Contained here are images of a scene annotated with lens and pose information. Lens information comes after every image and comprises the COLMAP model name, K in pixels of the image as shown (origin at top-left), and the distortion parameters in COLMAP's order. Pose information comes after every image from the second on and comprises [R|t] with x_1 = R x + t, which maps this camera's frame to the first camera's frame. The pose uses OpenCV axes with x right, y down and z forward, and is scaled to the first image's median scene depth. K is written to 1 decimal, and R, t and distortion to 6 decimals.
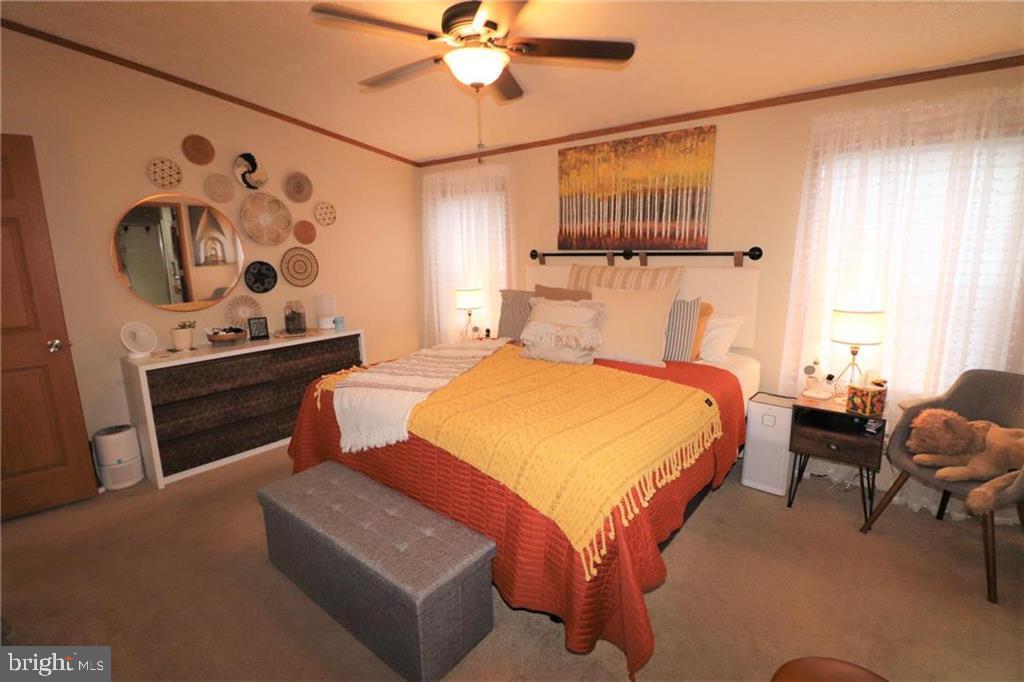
lens RADIAL K [[474.5, 0, 511.1], [0, 474.5, 339.5], [0, 0, 1]] dist [-0.006879, -0.008077]
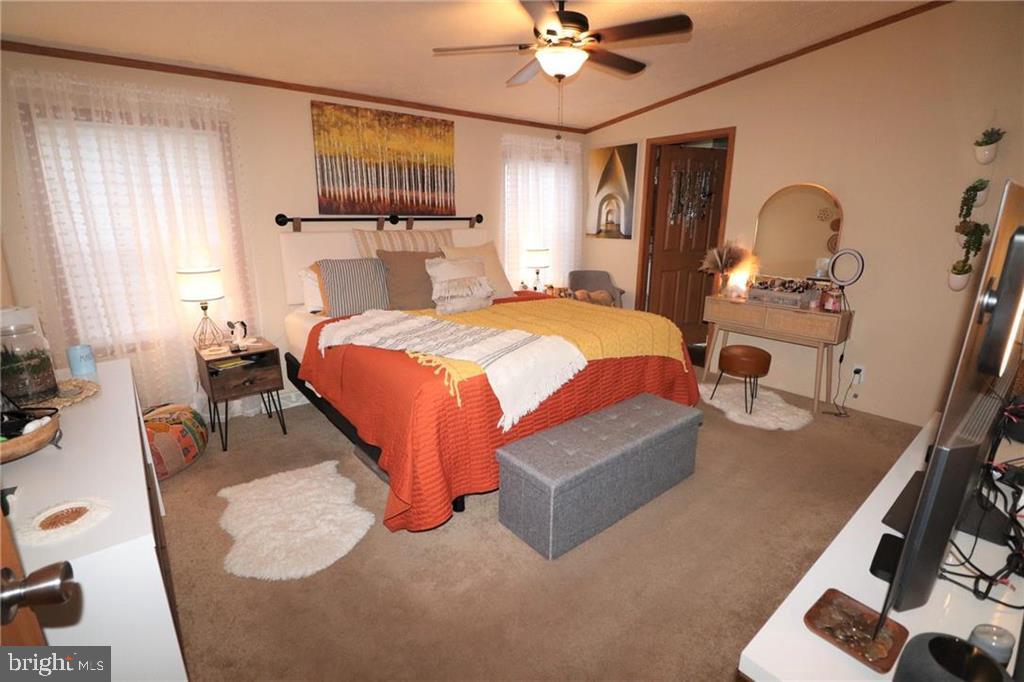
lens RADIAL K [[474.5, 0, 515.8], [0, 474.5, 341.4], [0, 0, 1]] dist [-0.006879, -0.008077]
pose [[0.200207, -0.240699, 0.949727, -0.823761], [0.175749, 0.962453, 0.206875, -0.084540], [-0.963862, 0.125496, 0.234992, 0.505108]]
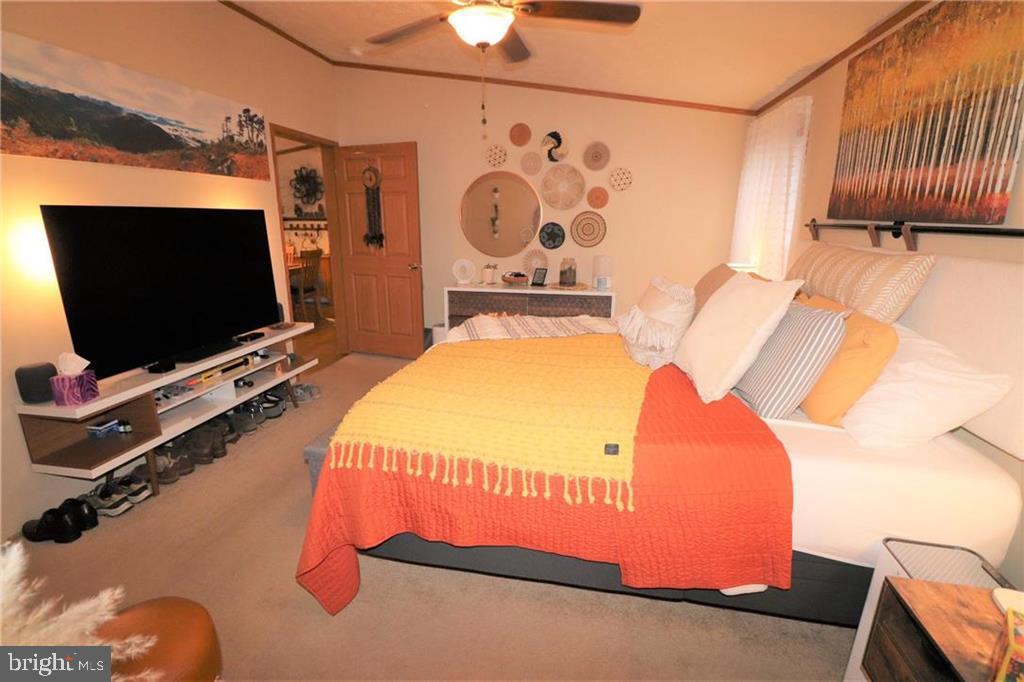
lens RADIAL K [[474.5, 0, 516.6], [0, 474.5, 338.5], [0, 0, 1]] dist [-0.006879, -0.008077]
pose [[0.476821, 0.233994, -0.847283, 0.538800], [-0.180895, 0.969406, 0.165920, -0.064041], [0.860185, 0.074155, 0.504562, 0.339540]]
